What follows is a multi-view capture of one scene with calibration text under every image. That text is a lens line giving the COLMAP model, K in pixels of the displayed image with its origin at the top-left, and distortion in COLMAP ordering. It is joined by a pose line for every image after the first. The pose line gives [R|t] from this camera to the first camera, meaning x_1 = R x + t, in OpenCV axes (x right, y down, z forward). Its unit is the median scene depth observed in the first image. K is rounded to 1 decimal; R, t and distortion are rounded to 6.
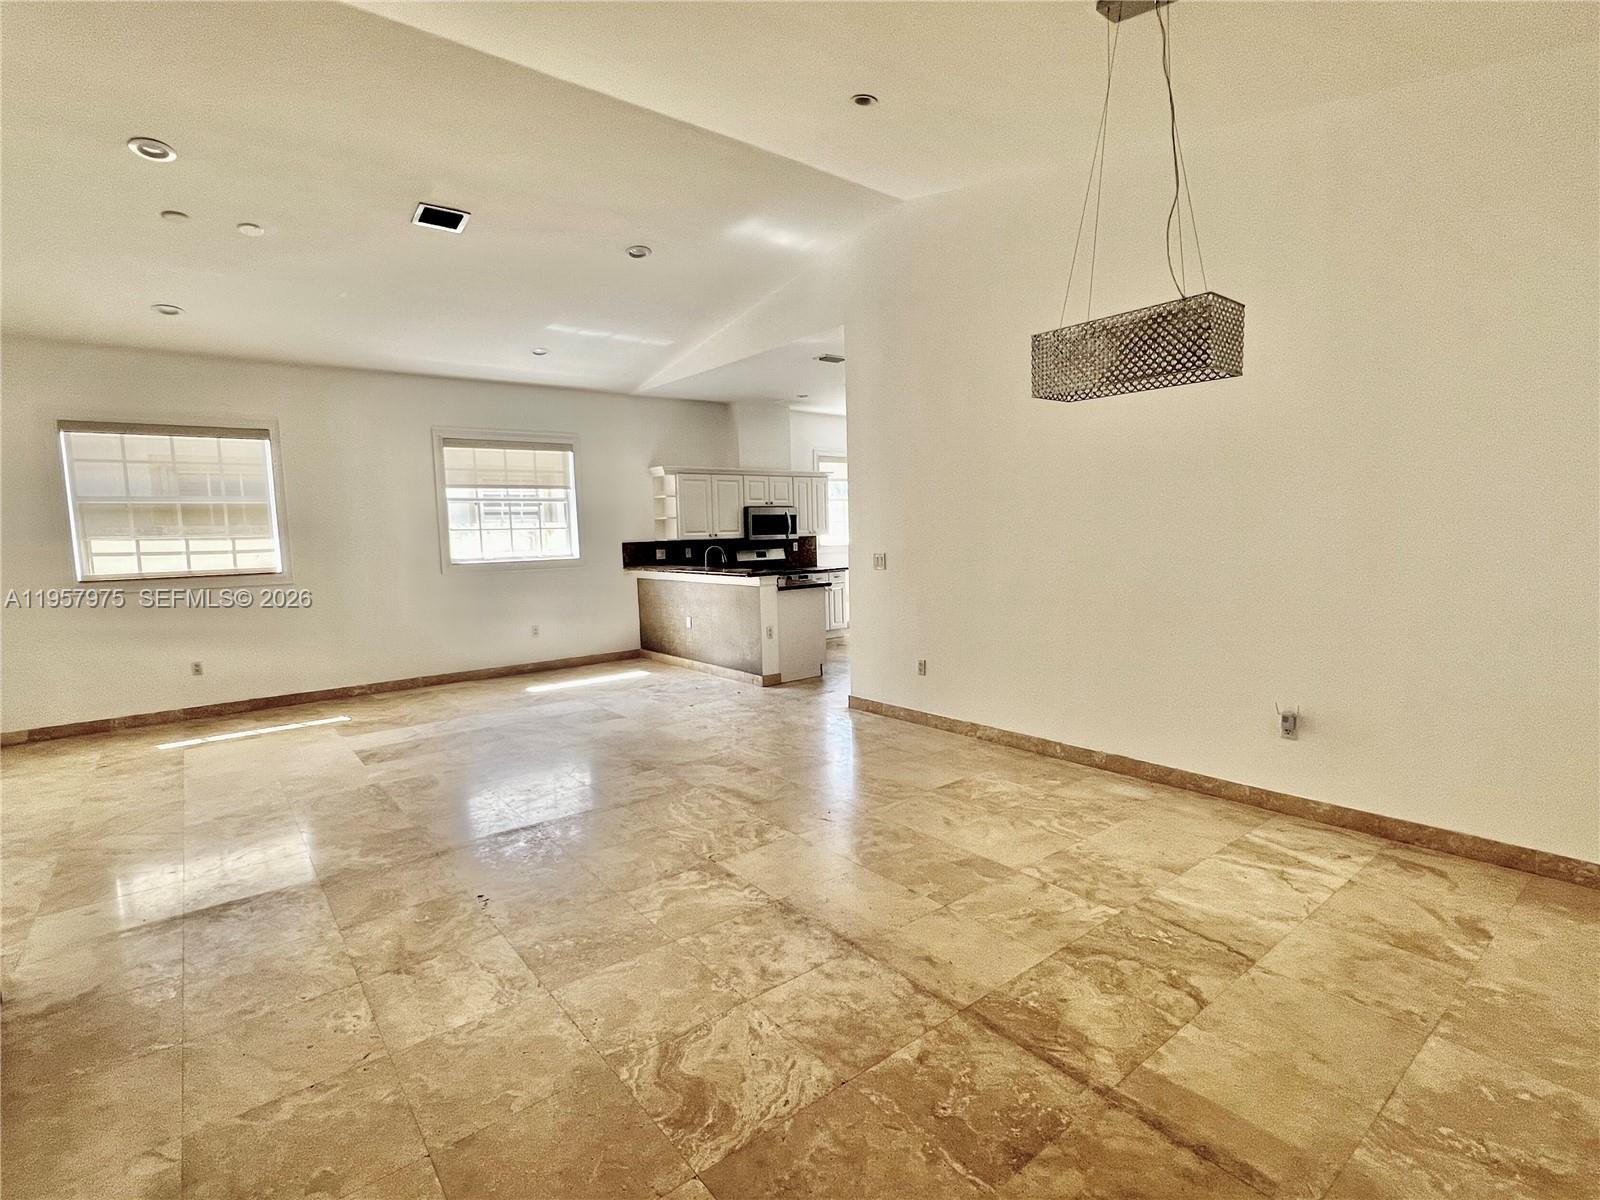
lens RADIAL K [[773.3, 0, 795.1], [0, 773.3, 593.9], [0, 0, 1]] dist [0.000769, 0.000198]
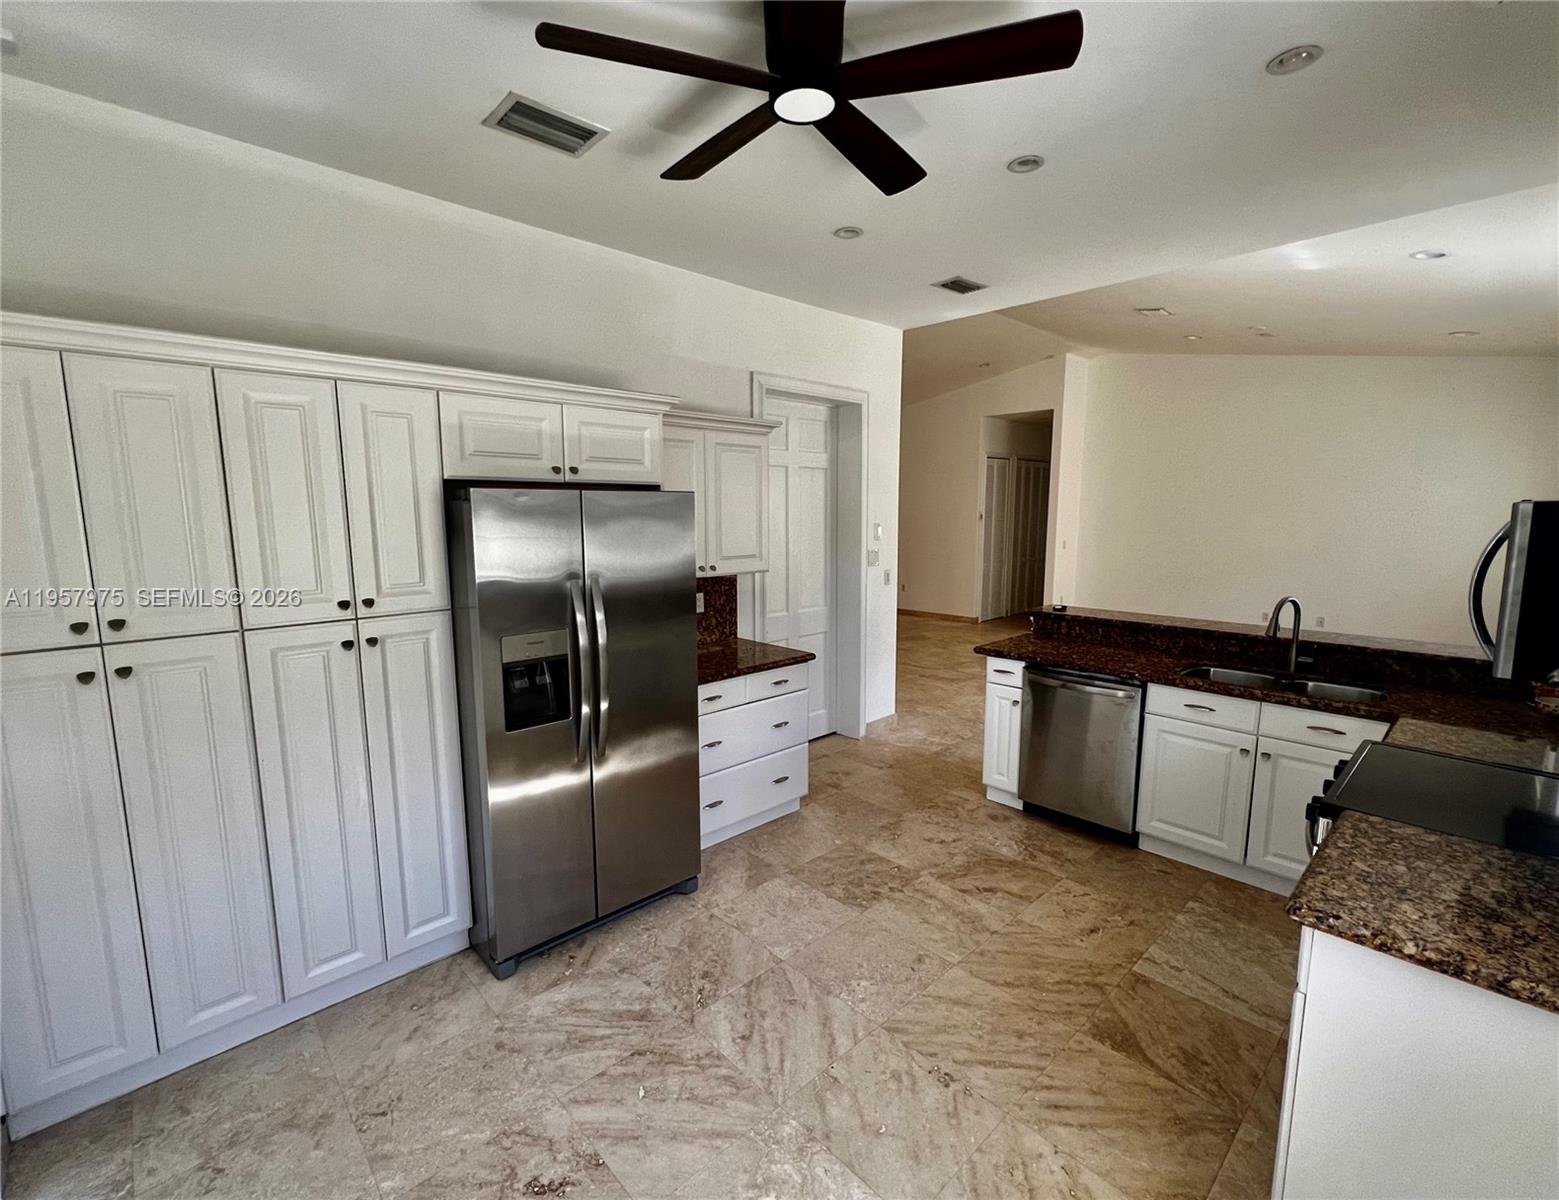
lens RADIAL K [[693.9, 0, 768.4], [0, 693.9, 603.5], [0, 0, 1]] dist [0.000066, 0.000929]
pose [[-0.996414, 0.039809, -0.074656, 0.202132], [0.022198, 0.974485, 0.223350, -0.141372], [0.081643, 0.220892, -0.971875, 1.253387]]
